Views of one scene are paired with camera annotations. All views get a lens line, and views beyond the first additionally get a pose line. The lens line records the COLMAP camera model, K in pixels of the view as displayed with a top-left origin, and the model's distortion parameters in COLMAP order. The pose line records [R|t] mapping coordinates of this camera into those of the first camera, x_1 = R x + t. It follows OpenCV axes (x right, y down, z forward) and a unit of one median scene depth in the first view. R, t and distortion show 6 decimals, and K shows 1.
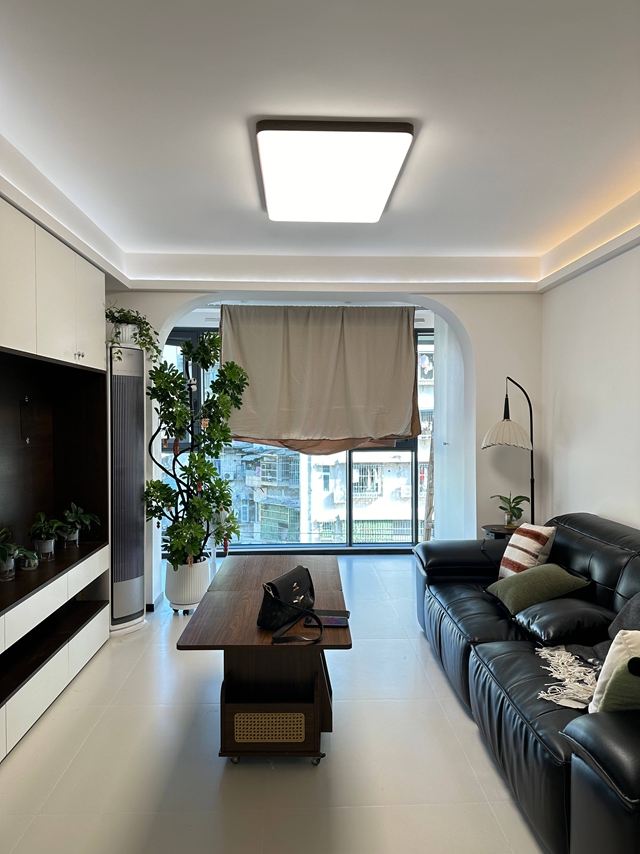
lens RADIAL K [[596.7, 0, 323.9], [0, 596.7, 423.2], [0, 0, 1]] dist [0.105012, -0.162378]
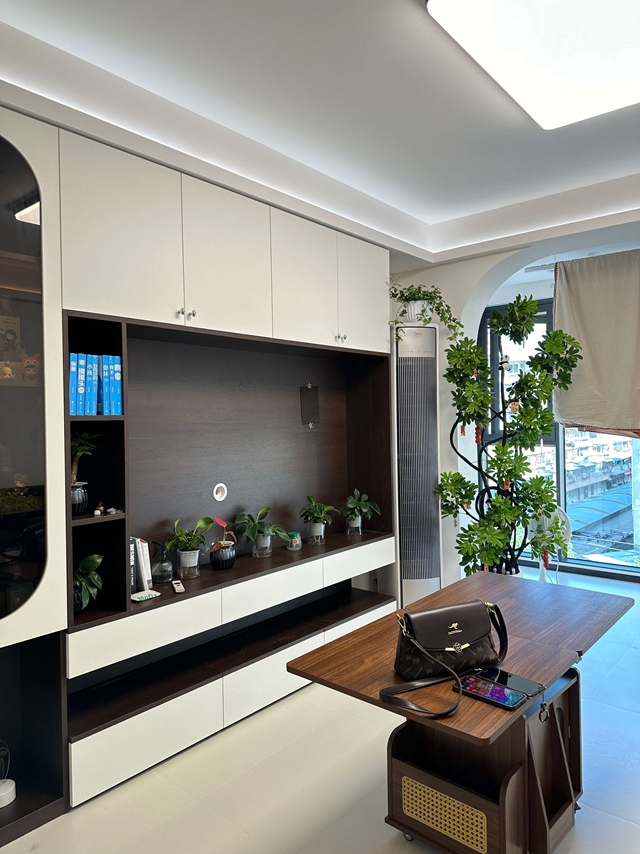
lens RADIAL K [[590.9, 0, 322.7], [0, 590.9, 424.8], [0, 0, 1]] dist [0.124337, -0.158480]
pose [[0.738724, -0.001504, -0.674006, 0.183149], [0.006239, 0.999970, 0.004607, 0.019977], [0.673979, -0.007608, 0.738711, 0.231274]]
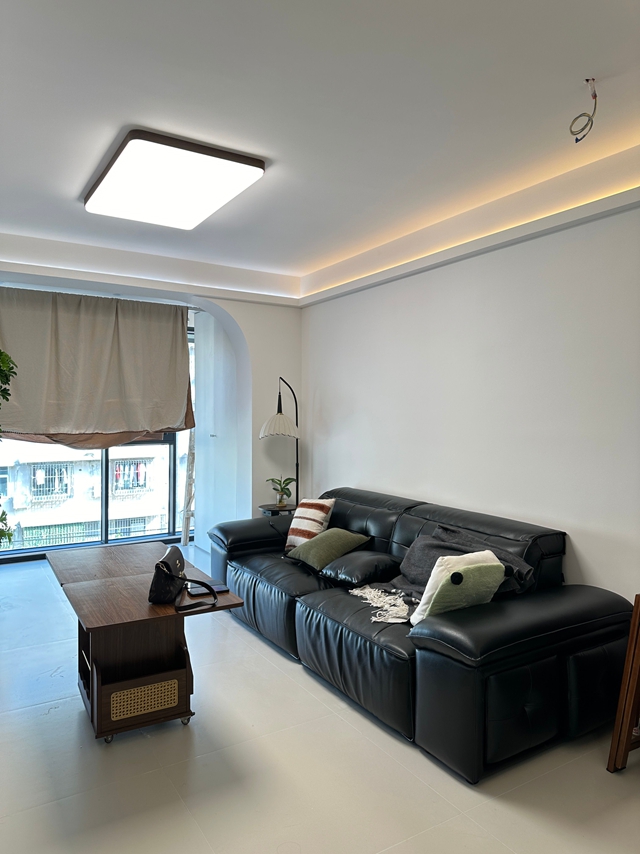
lens RADIAL K [[596.7, 0, 323.9], [0, 596.7, 423.2], [0, 0, 1]] dist [0.105012, -0.162378]
pose [[0.867719, -0.004117, 0.497038, -0.214989], [0.000738, 0.999975, 0.006994, 0.005378], [-0.497055, -0.005702, 0.867700, -0.049168]]
